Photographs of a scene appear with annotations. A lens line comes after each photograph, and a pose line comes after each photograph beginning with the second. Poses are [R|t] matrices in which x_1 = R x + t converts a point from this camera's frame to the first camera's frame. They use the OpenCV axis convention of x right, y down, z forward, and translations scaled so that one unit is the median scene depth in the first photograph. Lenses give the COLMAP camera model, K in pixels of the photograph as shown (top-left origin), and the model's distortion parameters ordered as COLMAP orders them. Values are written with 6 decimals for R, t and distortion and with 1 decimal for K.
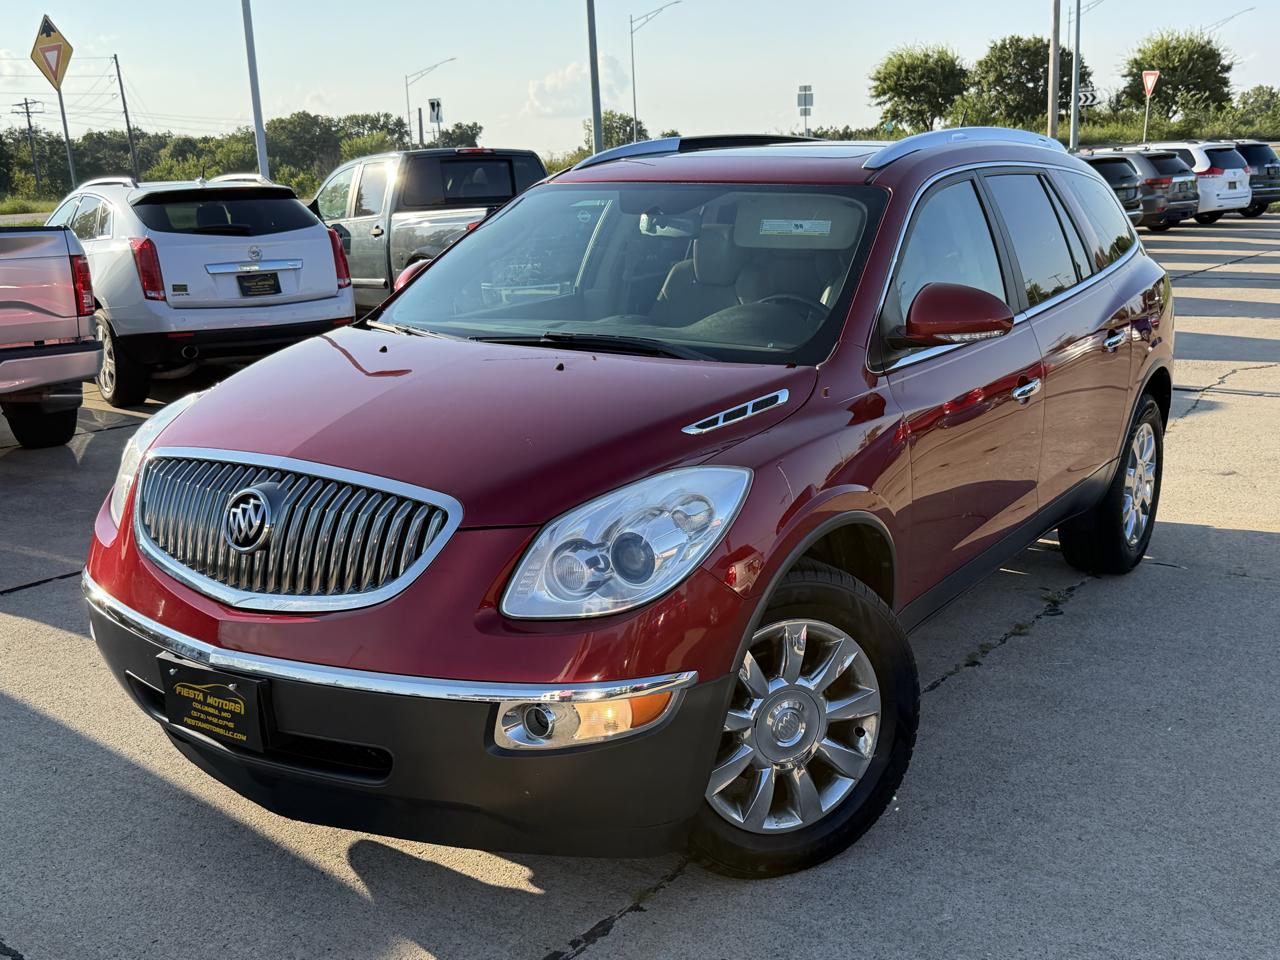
lens RADIAL K [[1375.6, 0, 628.7], [0, 1375.6, 497.0], [0, 0, 1]] dist [0.192840, -0.476918]
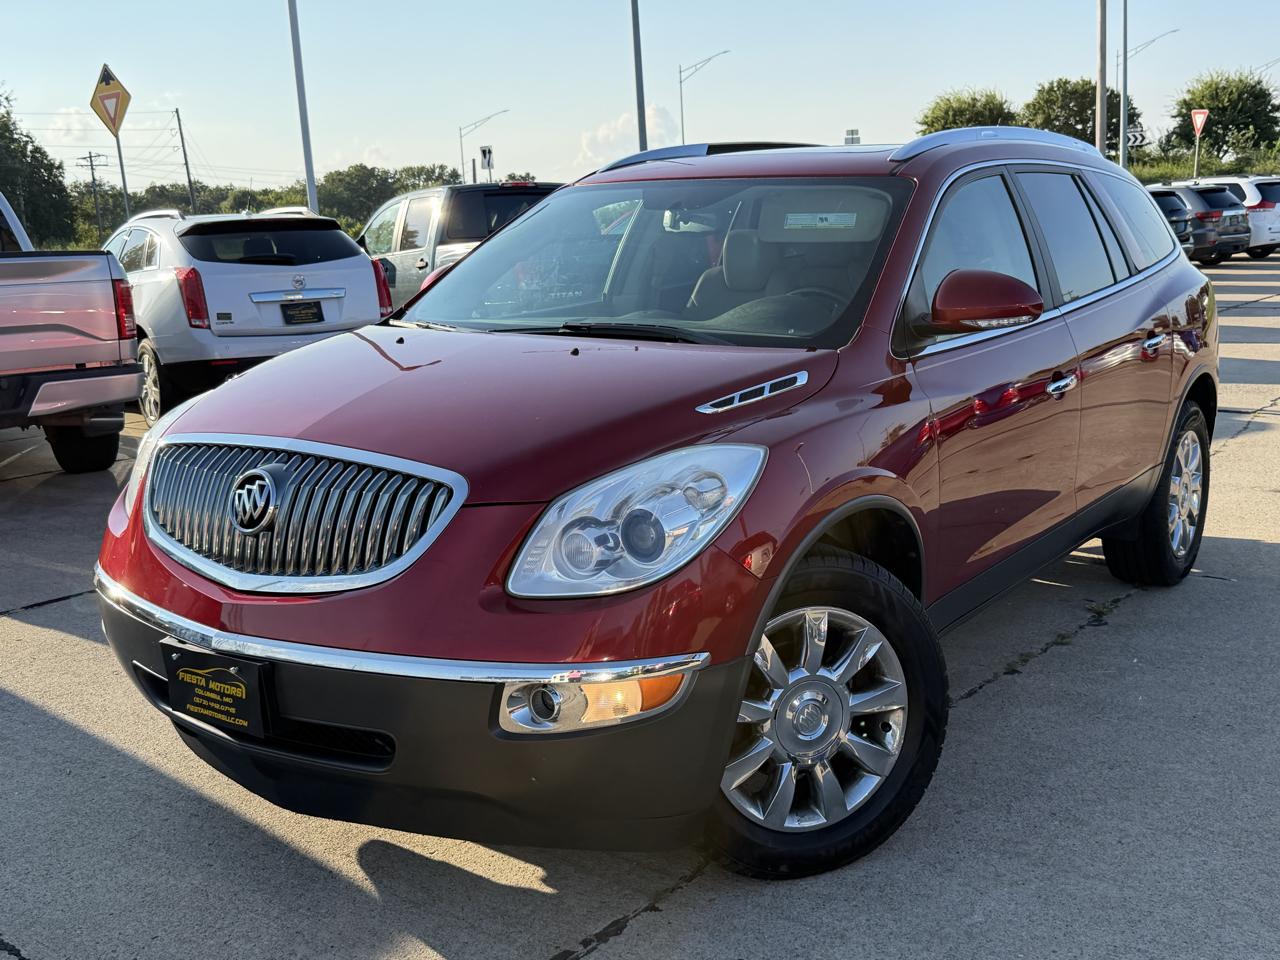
lens RADIAL K [[1374.9, 0, 634.8], [0, 1374.9, 475.3], [0, 0, 1]] dist [0.190885, -0.470930]
pose [[0.999426, -0.003599, -0.033671, 0.025840], [0.001945, 0.998796, -0.049019, 0.042272], [0.033807, 0.048925, 0.998230, 0.025649]]
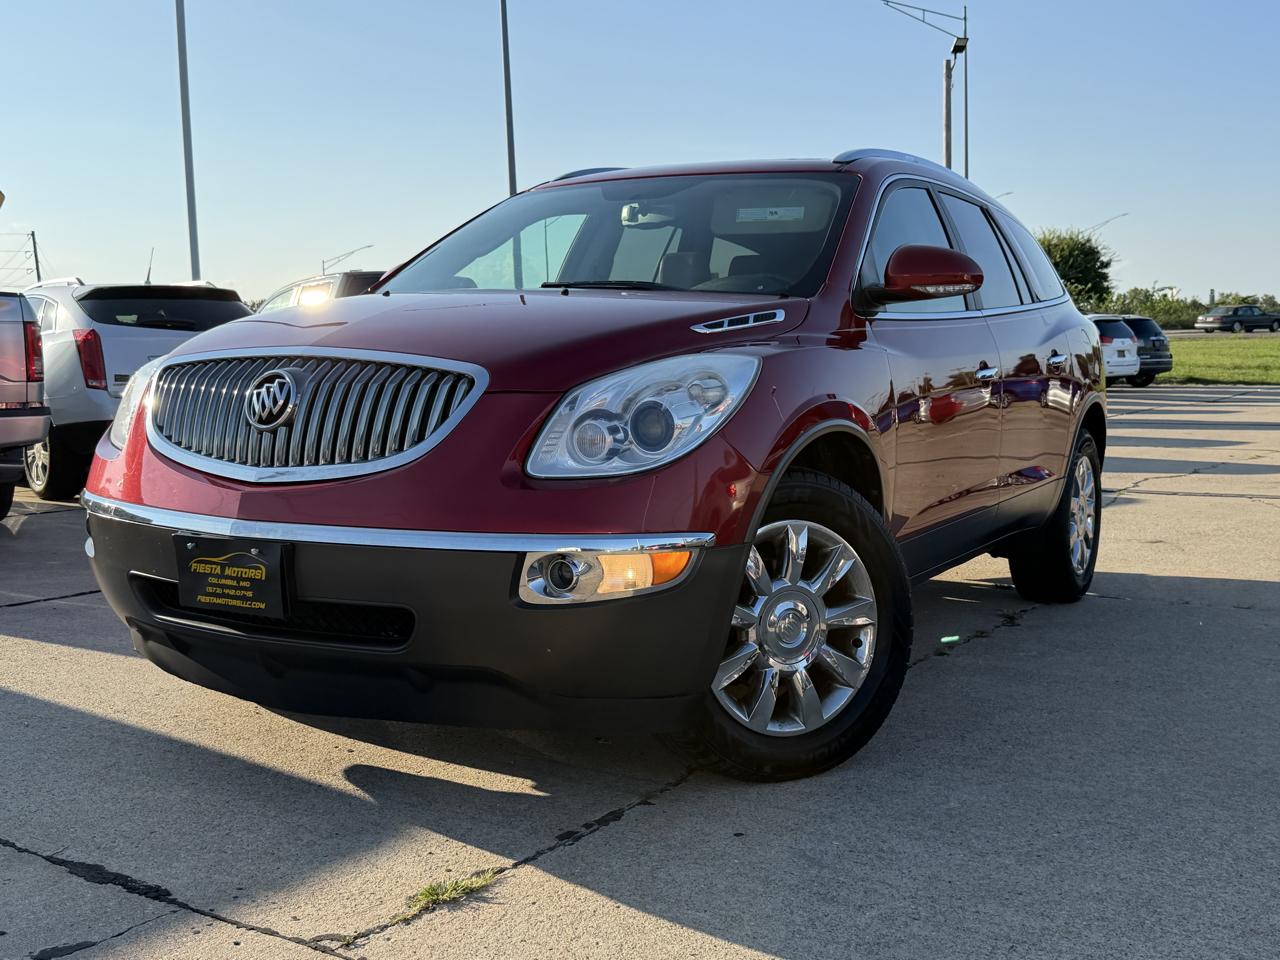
lens RADIAL K [[1380.9, 0, 614.0], [0, 1380.9, 478.2], [0, 0, 1]] dist [0.185161, -0.471515]
pose [[0.998151, 0.010843, 0.059807, -0.074739], [-0.001567, 0.988223, -0.153013, 0.207467], [-0.060762, 0.152637, 0.986413, -0.015495]]
